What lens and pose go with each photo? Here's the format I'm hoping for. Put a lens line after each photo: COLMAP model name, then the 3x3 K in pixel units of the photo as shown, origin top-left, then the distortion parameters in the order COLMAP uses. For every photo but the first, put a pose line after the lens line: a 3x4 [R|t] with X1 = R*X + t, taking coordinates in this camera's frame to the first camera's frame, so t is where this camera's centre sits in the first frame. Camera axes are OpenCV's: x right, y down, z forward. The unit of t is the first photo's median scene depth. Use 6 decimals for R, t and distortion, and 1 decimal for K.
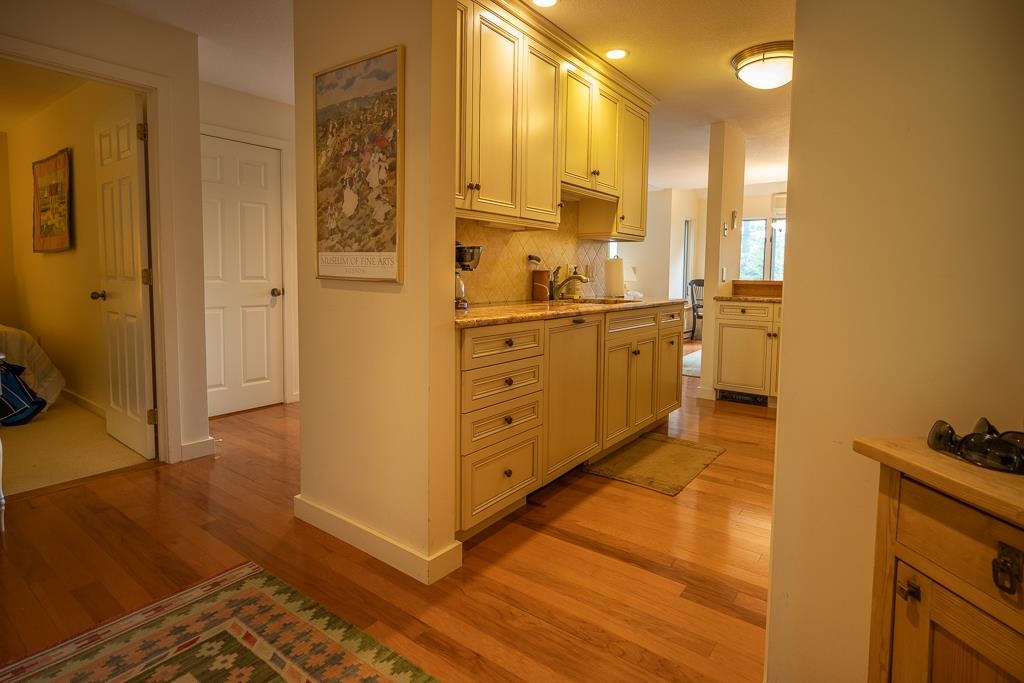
lens RADIAL K [[533.7, 0, 517.4], [0, 533.7, 307.2], [0, 0, 1]] dist [-0.000574, 0.000416]
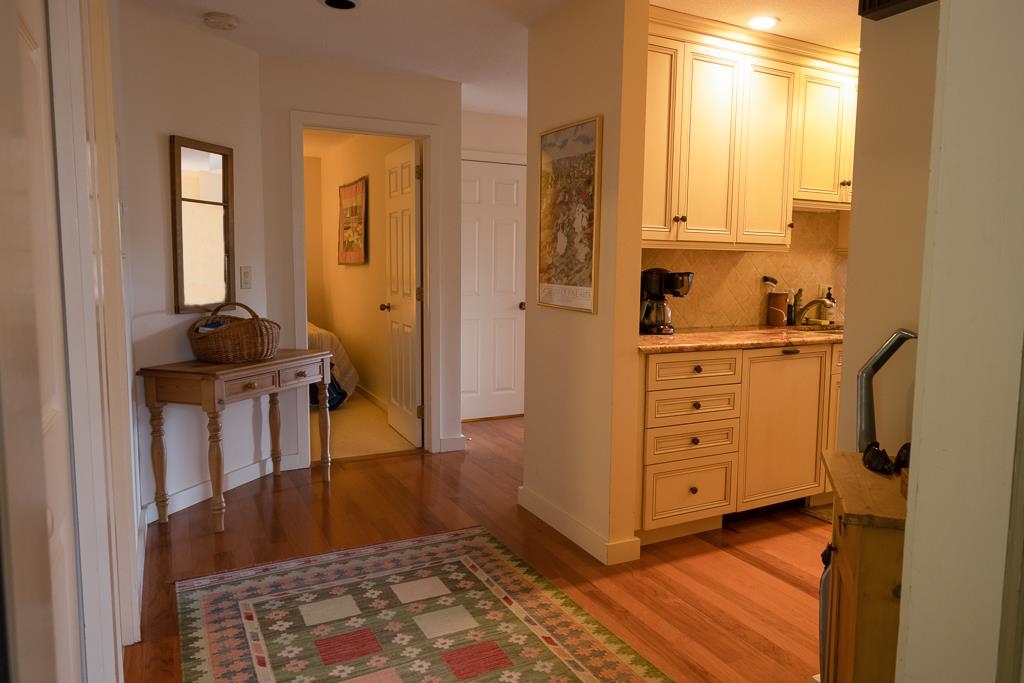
lens RADIAL K [[689.3, 0, 513.3], [0, 689.3, 341.3], [0, 0, 1]] dist [0.006631, 0.001164]
pose [[0.890762, 0.047107, -0.452022, 0.252968], [-0.029702, 0.998521, 0.045528, -0.037751], [0.453498, -0.027128, 0.890844, -0.365491]]
